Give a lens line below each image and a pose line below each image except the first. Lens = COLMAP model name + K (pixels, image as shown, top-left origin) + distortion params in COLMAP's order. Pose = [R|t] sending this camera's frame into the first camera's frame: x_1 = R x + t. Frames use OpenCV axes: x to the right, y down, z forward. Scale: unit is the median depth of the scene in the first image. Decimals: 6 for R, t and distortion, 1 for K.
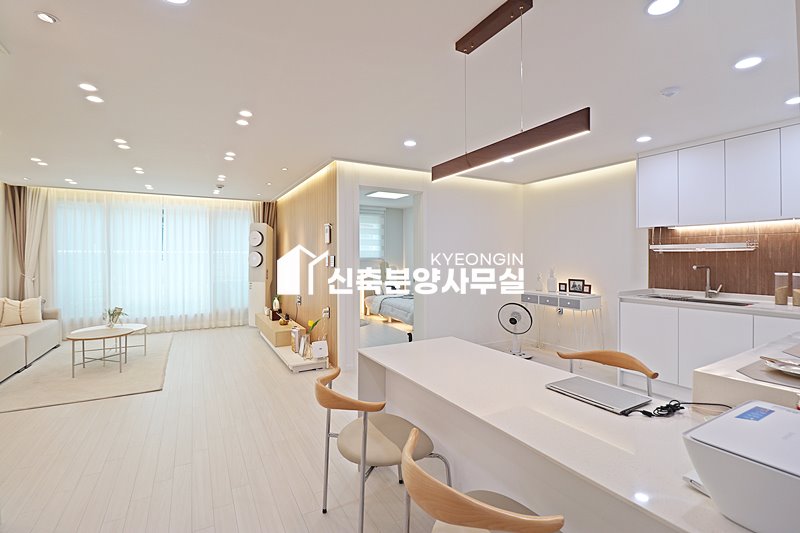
lens RADIAL K [[375.5, 0, 400.4], [0, 375.5, 261.7], [0, 0, 1]] dist [-0.001063, -0.000621]
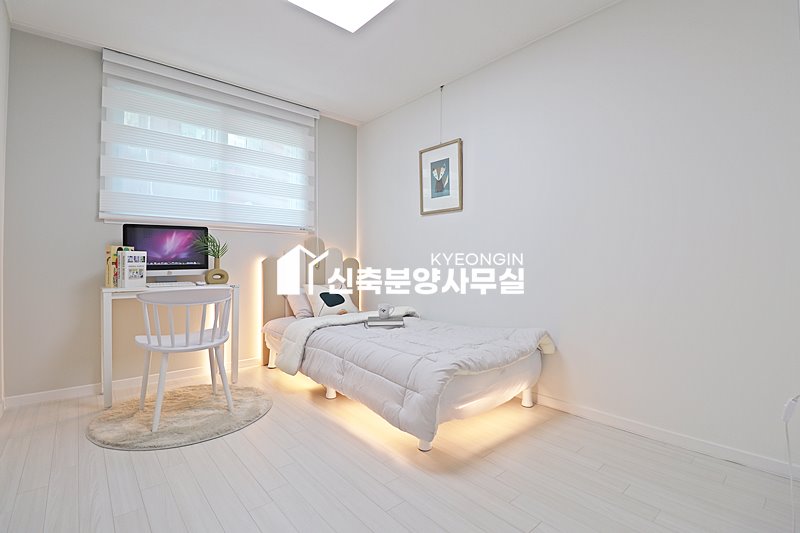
lens RADIAL K [[375.5, 0, 400.5], [0, 375.5, 265.2], [0, 0, 1]] dist [-0.001063, -0.000621]
pose [[0.981417, 0.005953, 0.191794, -0.029585], [-0.001833, 0.999764, -0.021653, 0.041708], [-0.191878, 0.020899, 0.981196, 0.581406]]
